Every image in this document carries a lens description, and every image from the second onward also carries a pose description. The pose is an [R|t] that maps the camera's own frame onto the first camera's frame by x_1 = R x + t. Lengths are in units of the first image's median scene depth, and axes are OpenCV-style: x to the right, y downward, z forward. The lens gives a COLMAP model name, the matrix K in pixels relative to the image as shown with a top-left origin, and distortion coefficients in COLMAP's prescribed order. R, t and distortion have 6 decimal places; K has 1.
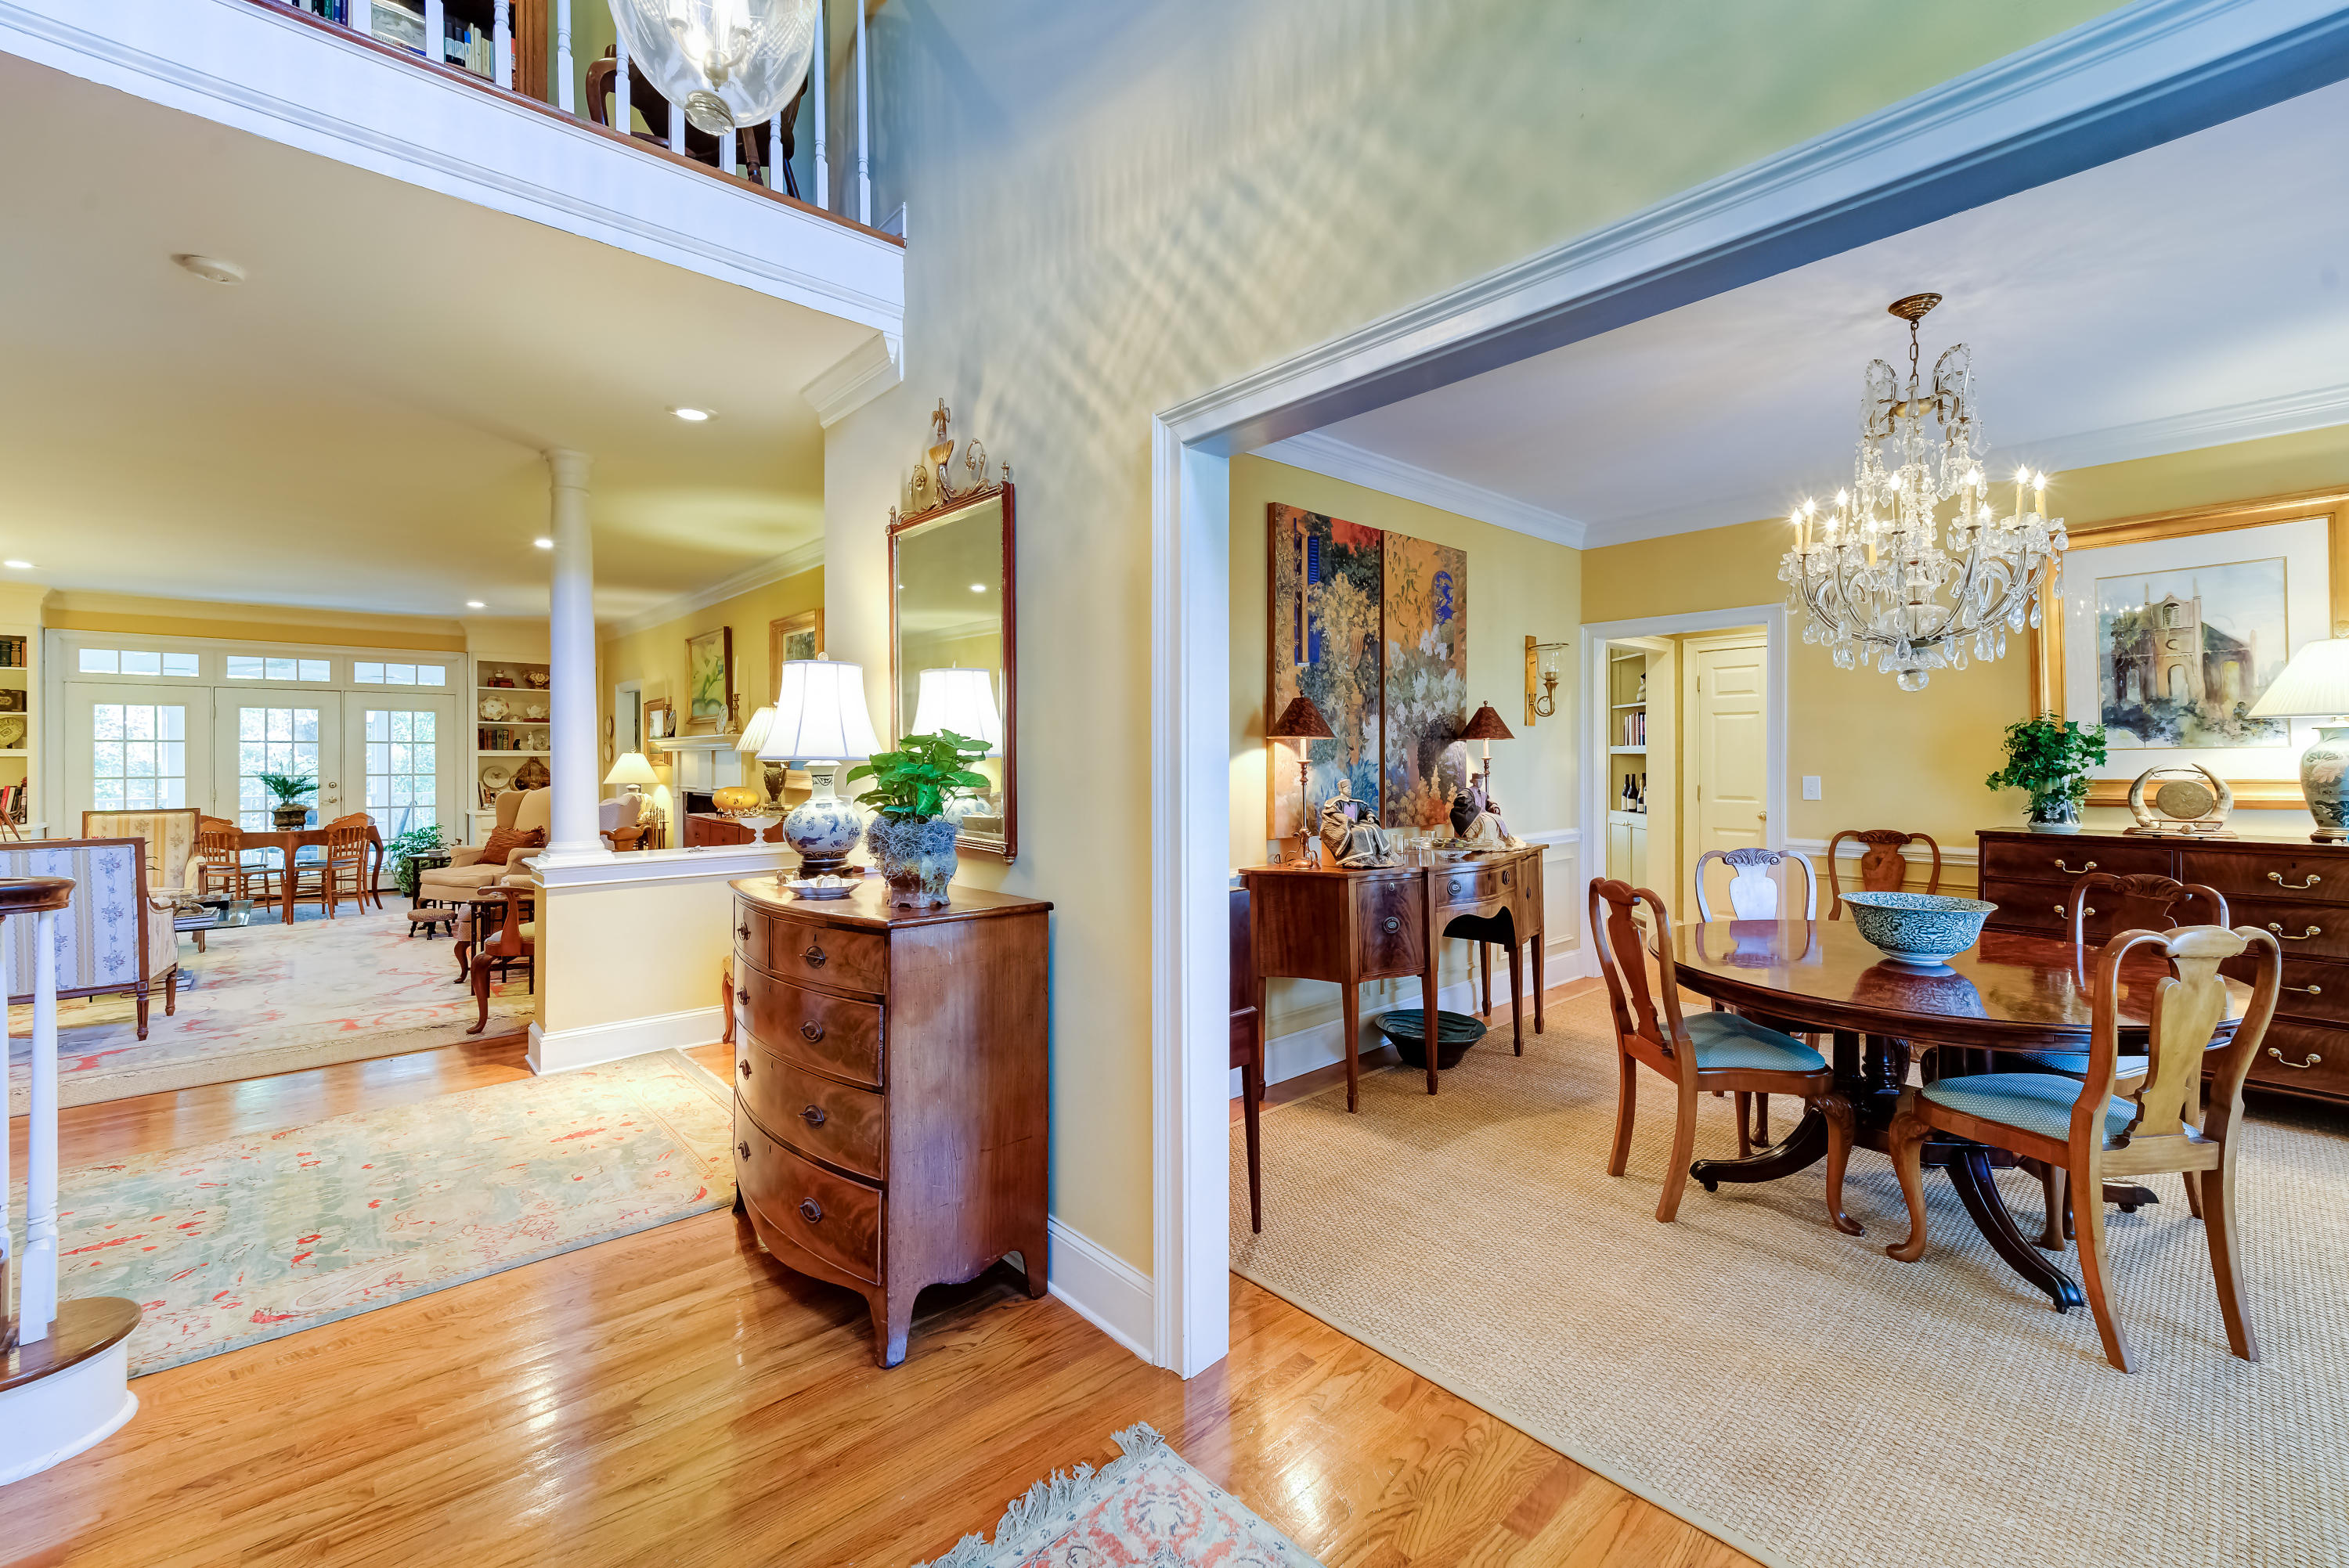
lens RADIAL K [[956.5, 0, 1174.7], [0, 956.5, 757.3], [0, 0, 1]] dist [0.003545, -0.000537]
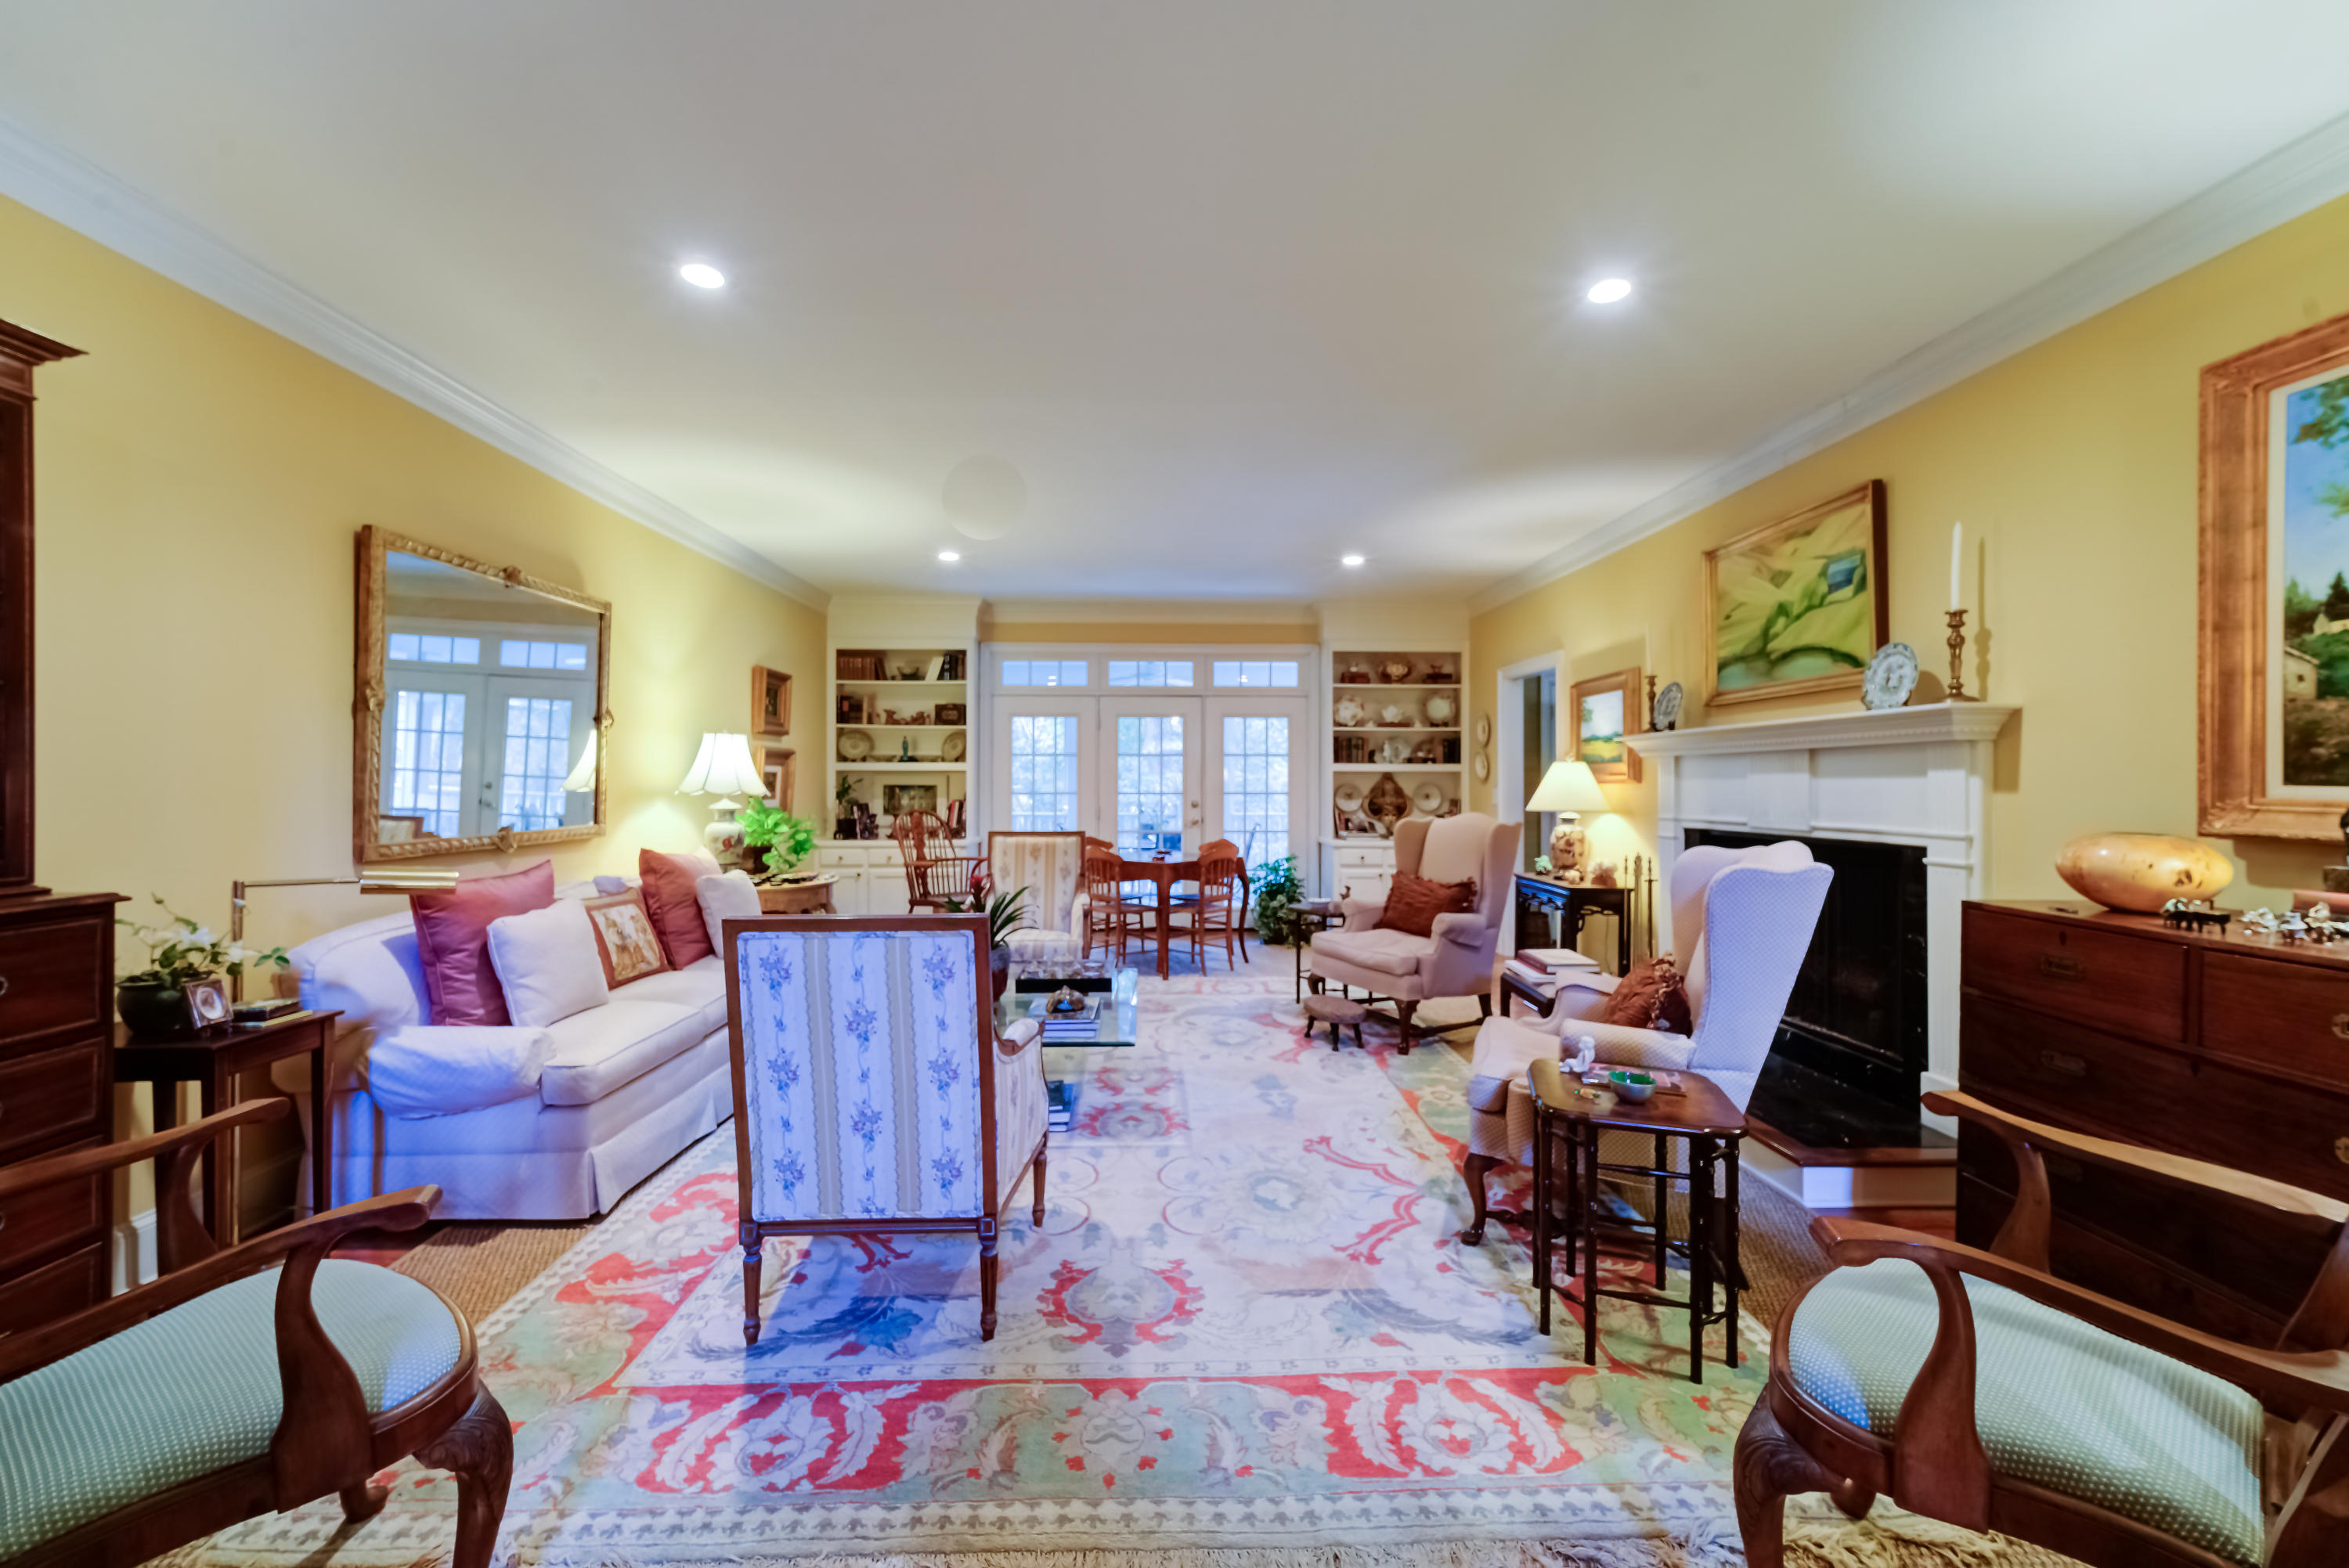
lens RADIAL K [[956.5, 0, 1171.4], [0, 956.5, 777.1], [0, 0, 1]] dist [0.003545, -0.000537]
pose [[0.757331, -0.000758, -0.653031, -0.743677], [-0.003427, 0.999981, -0.005135, 0.020017], [0.653022, 0.006126, 0.757314, 0.745708]]
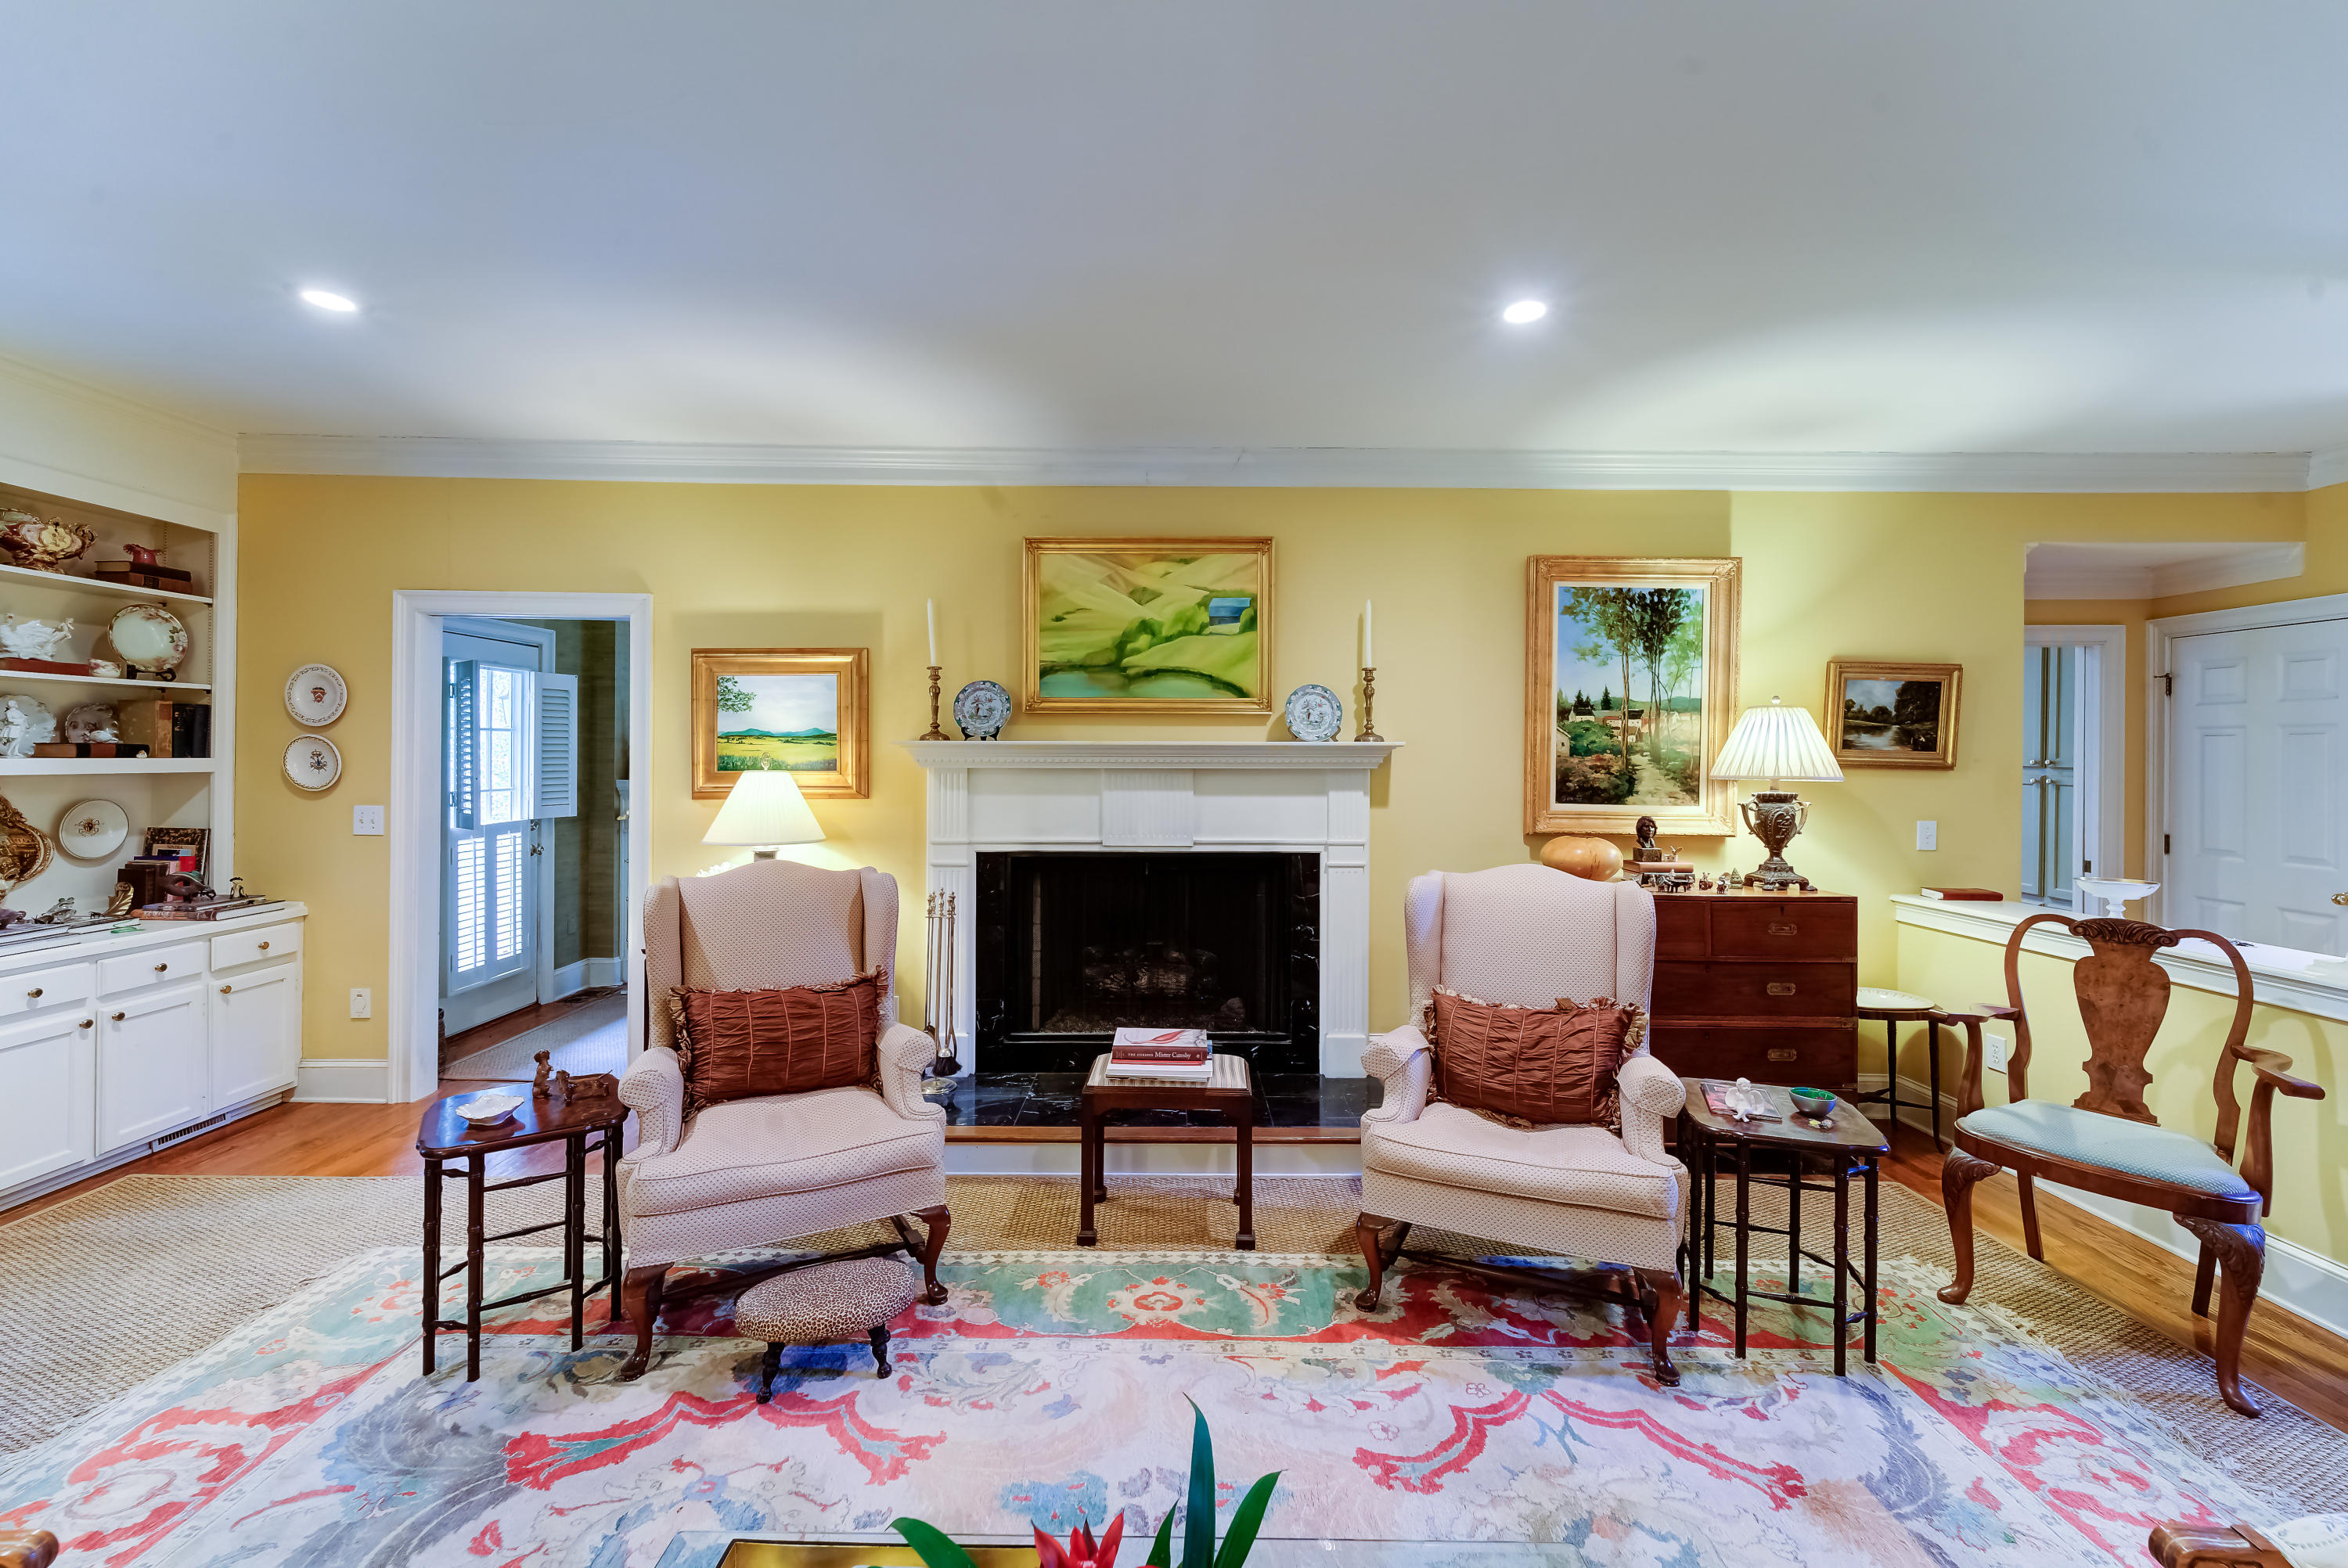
lens RADIAL K [[956.1, 0, 1185.5], [0, 956.1, 752.8], [0, 0, 1]] dist [0.003545, -0.000537]
pose [[0.666867, 0.009288, 0.745119, -1.583463], [-0.007274, 0.999956, -0.005954, -0.022563], [-0.745141, -0.001450, 0.666905, 1.194624]]
